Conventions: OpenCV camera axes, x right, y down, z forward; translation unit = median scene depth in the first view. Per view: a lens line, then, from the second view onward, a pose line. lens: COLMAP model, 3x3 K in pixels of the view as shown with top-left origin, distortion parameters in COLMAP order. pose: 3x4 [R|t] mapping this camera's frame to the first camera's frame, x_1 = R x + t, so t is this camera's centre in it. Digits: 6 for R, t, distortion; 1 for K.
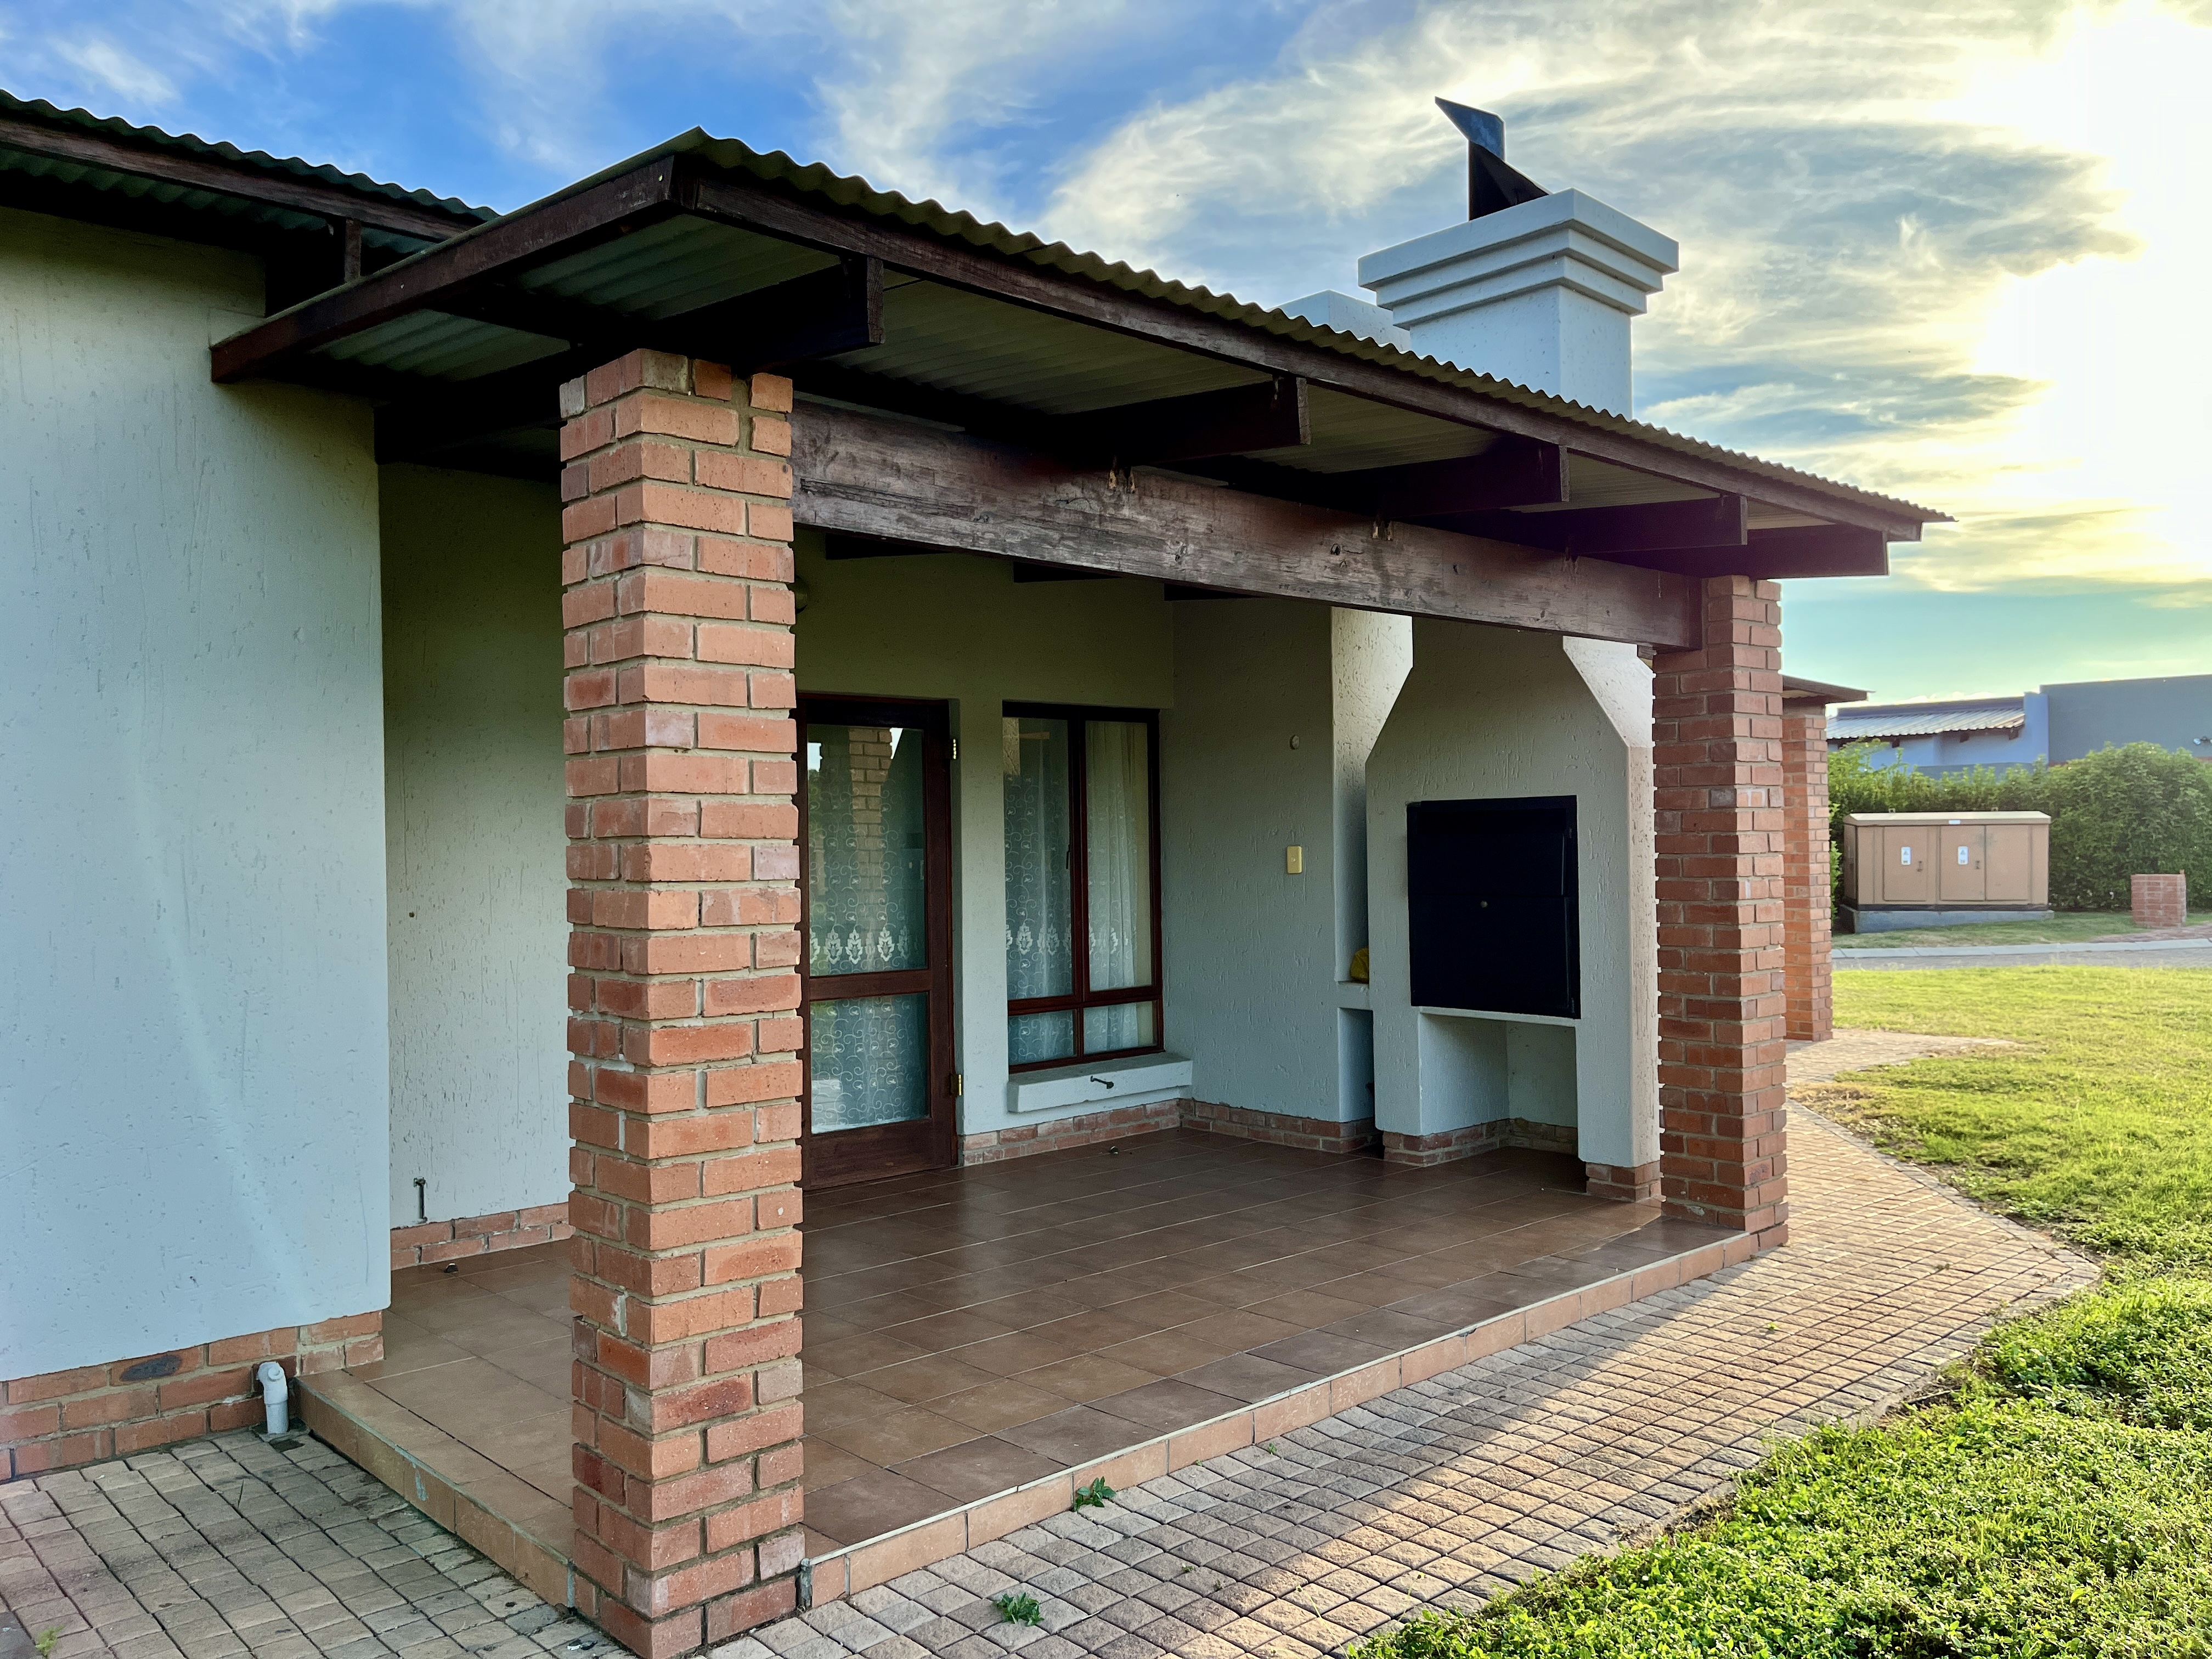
lens RADIAL K [[1679.9, 0, 1108.9], [0, 1679.9, 830.9], [0, 0, 1]] dist [0.053954, -0.069657]
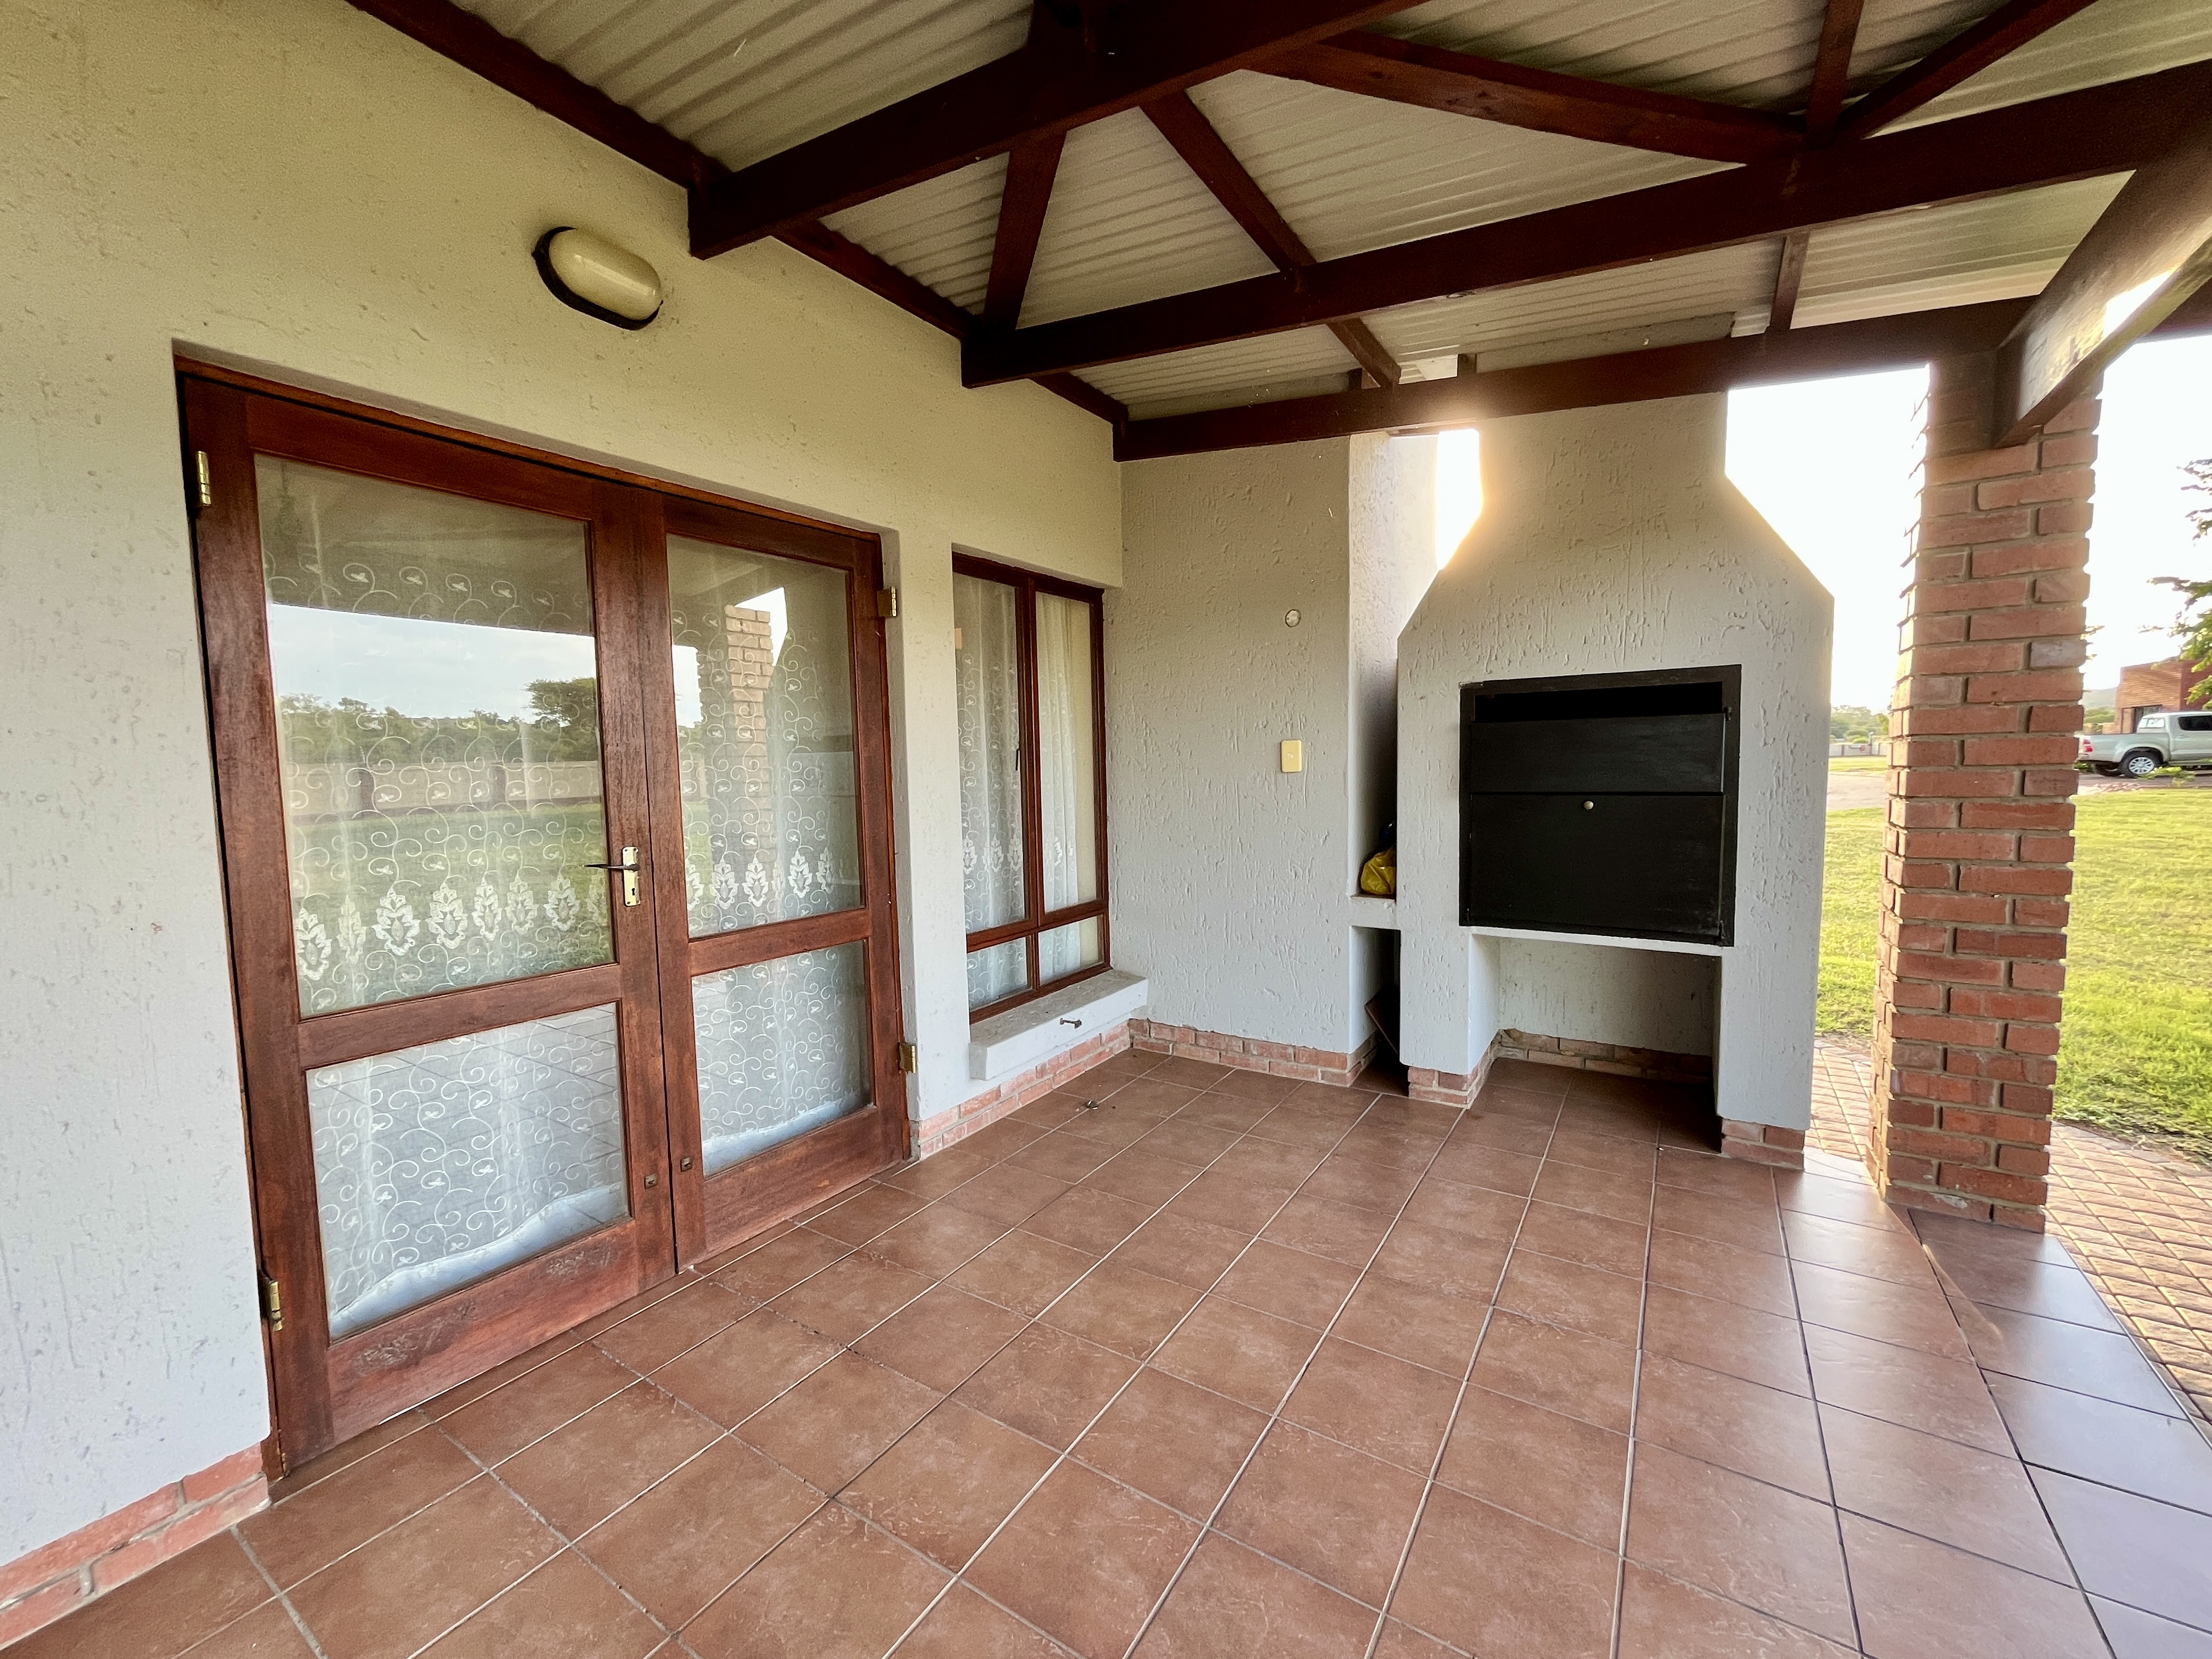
lens RADIAL K [[902.7, 0, 1107.0], [0, 902.7, 838.5], [0, 0, 1]] dist [-0.000695, 0.000315]
pose [[0.969150, -0.027973, 0.244880, -0.098604], [0.006558, 0.996114, 0.087834, 0.018212], [-0.246385, -0.083519, 0.965567, 0.586977]]
